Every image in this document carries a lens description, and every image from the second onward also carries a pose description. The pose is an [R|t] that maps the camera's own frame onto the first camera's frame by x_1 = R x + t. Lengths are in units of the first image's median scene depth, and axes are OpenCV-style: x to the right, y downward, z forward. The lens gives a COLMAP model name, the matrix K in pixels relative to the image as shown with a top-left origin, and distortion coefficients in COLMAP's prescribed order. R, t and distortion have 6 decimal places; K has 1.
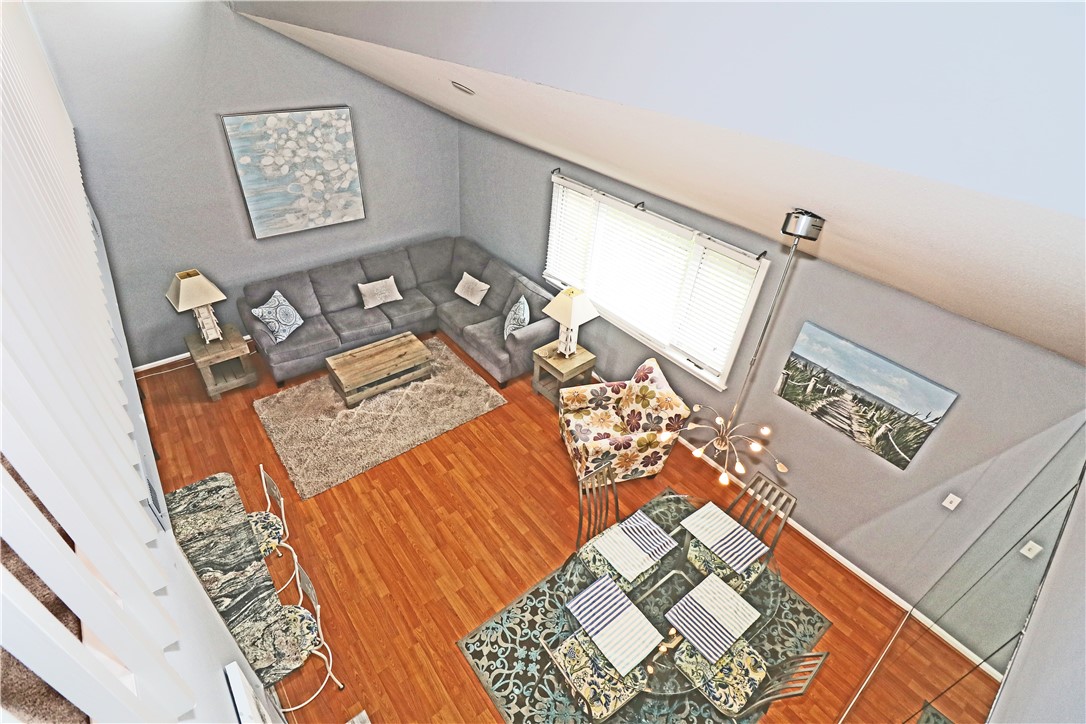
lens RADIAL K [[501.3, 0, 538.5], [0, 501.3, 348.7], [0, 0, 1]] dist [-0.003790, -0.011499]
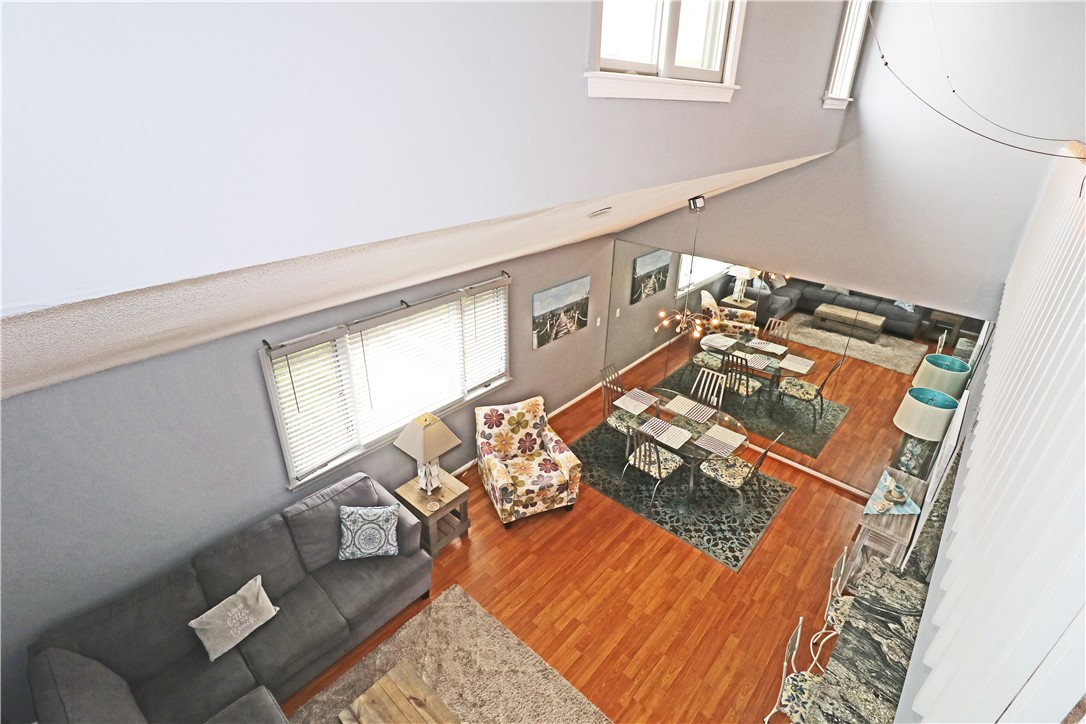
lens RADIAL K [[501.3, 0, 544.5], [0, 501.3, 348.2], [0, 0, 1]] dist [-0.003790, -0.011499]
pose [[-0.158943, -0.491215, 0.856414, -0.713387], [0.546112, 0.678910, 0.490758, -0.564682], [-0.822495, 0.545700, 0.160351, 0.690738]]
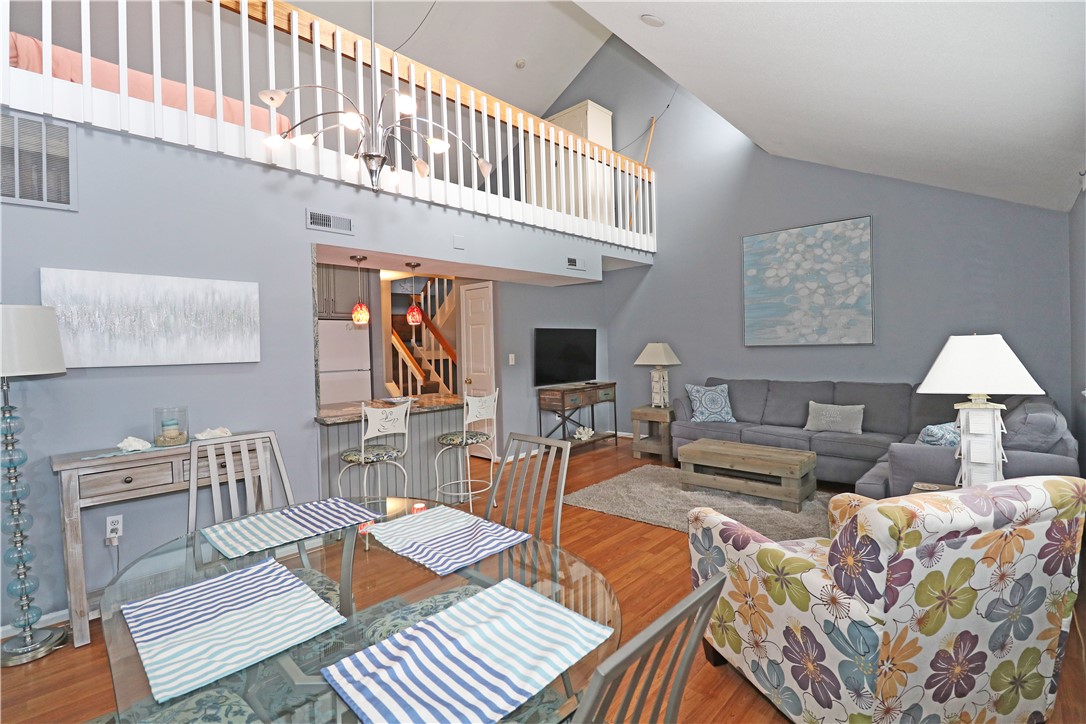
lens RADIAL K [[501.3, 0, 536.8], [0, 501.3, 353.6], [0, 0, 1]] dist [-0.003790, -0.011499]
pose [[0.130472, -0.053523, -0.990006, 0.515350], [-0.548264, 0.828078, -0.117024, 0.192594], [0.826065, 0.558053, 0.078696, 0.709285]]
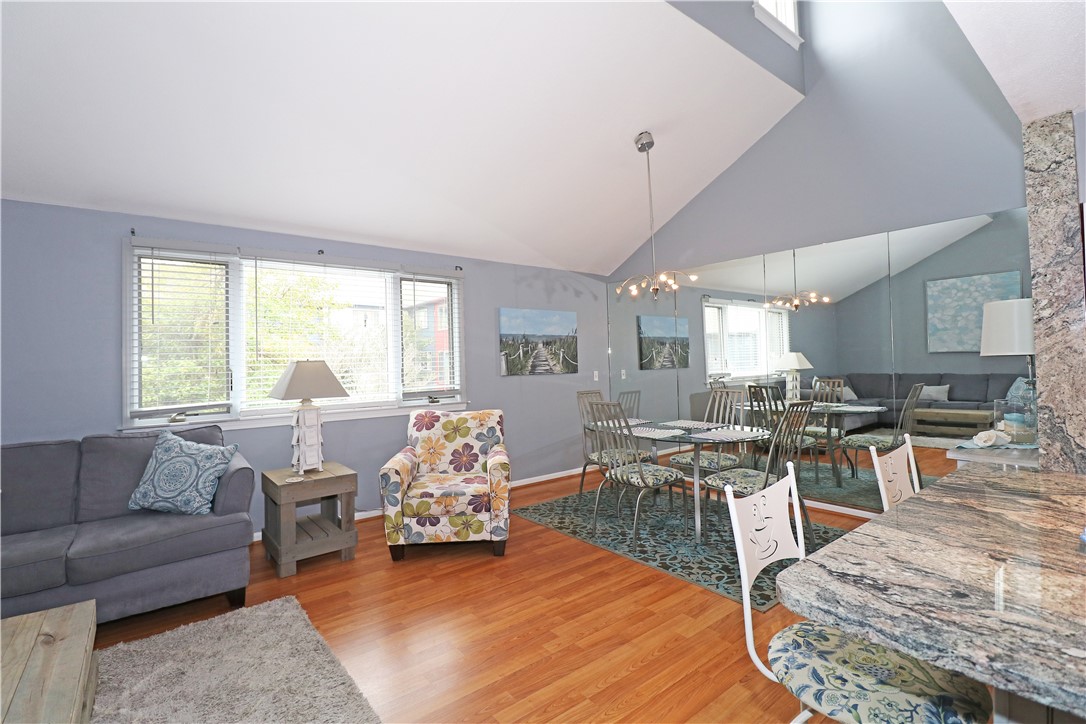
lens RADIAL K [[501.3, 0, 539.8], [0, 501.3, 351.1], [0, 0, 1]] dist [-0.003790, -0.011499]
pose [[0.011442, -0.049055, 0.998731, -0.685324], [0.599769, 0.799517, 0.032399, 0.049668], [-0.800091, 0.598637, 0.038570, 0.784876]]
